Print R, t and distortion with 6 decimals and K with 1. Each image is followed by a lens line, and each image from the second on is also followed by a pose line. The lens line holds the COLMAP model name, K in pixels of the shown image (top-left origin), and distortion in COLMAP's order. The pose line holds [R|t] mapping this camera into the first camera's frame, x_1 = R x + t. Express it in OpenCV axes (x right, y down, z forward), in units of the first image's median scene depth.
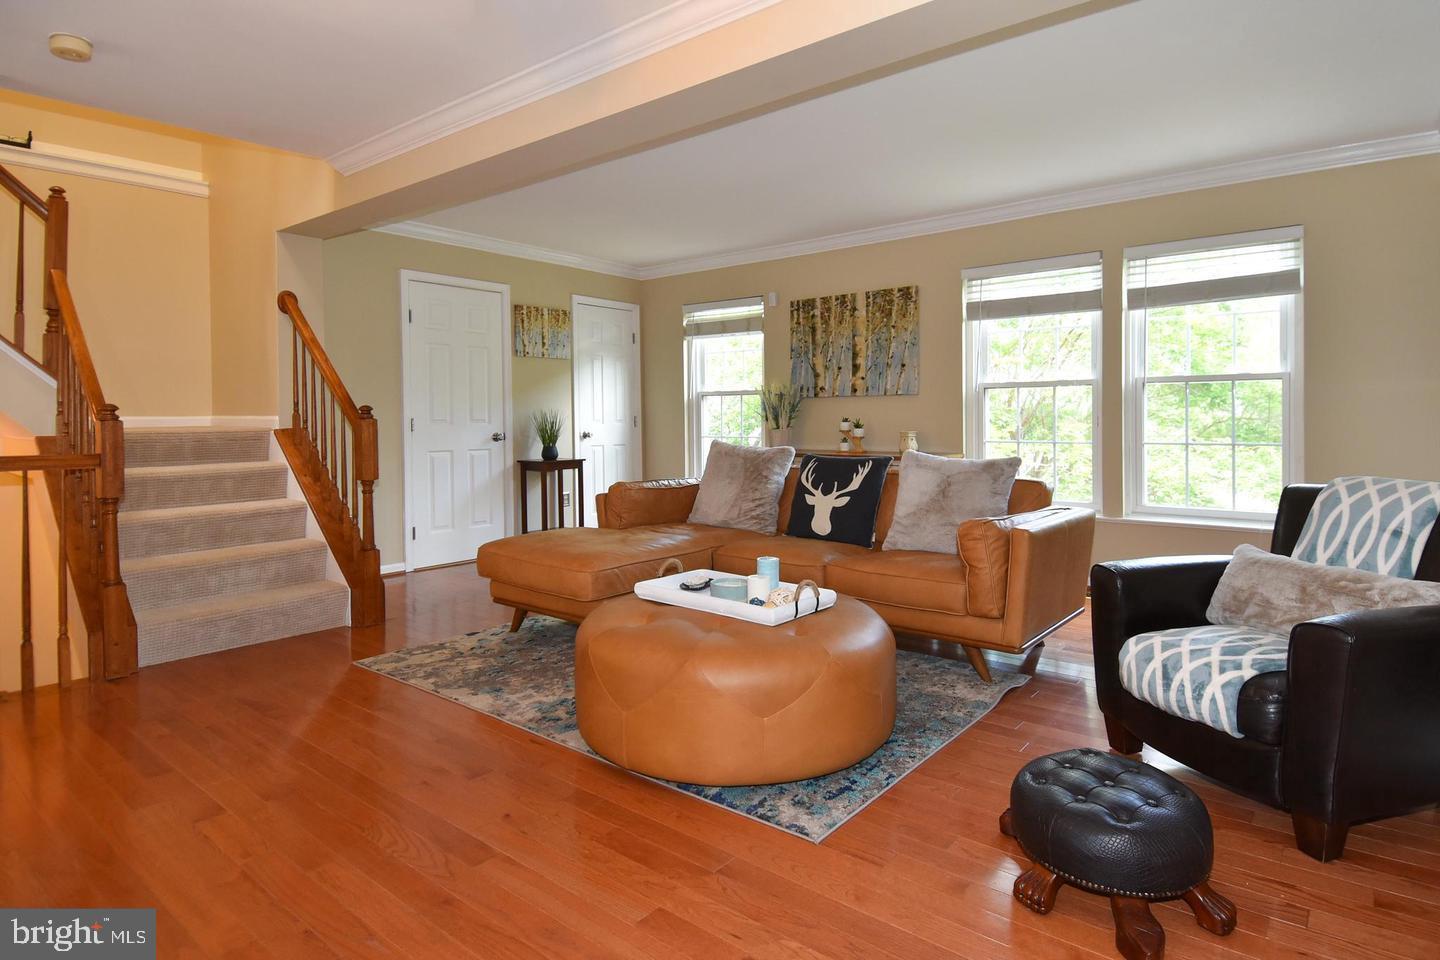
lens RADIAL K [[815.0, 0, 696.3], [0, 815.0, 474.3], [0, 0, 1]] dist [0.039079, -0.072714]
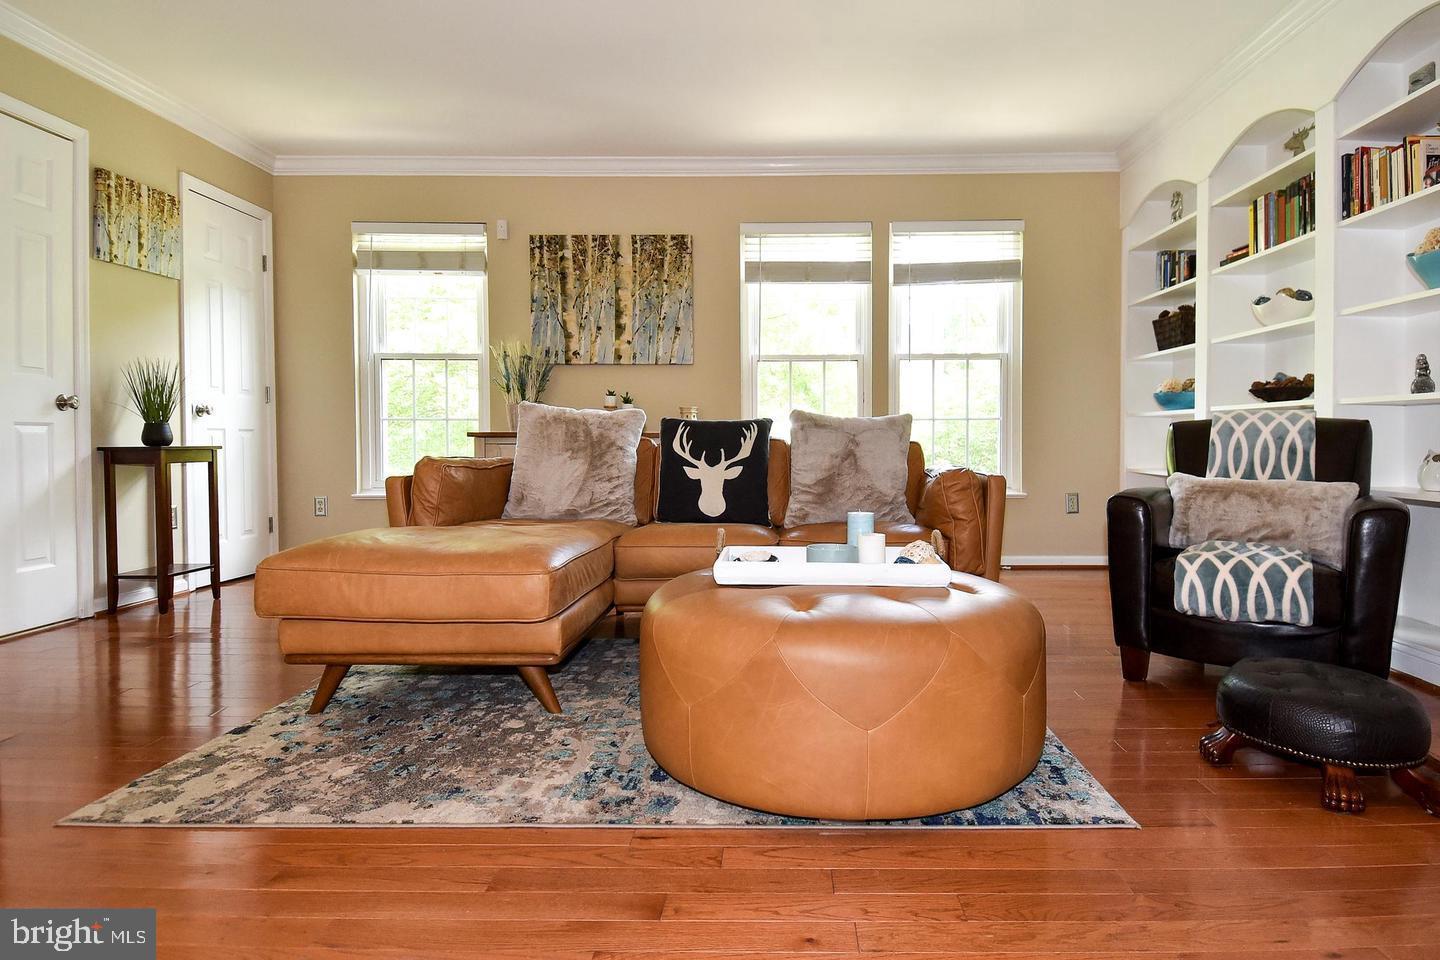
lens RADIAL K [[912.3, 0, 776.3], [0, 912.3, 492.5], [0, 0, 1]] dist [0.062359, -0.081640]
pose [[0.756197, -0.038469, 0.653212, -0.287658], [0.058817, 0.998225, -0.009302, 0.048795], [-0.651695, 0.045454, 0.757118, 0.227266]]
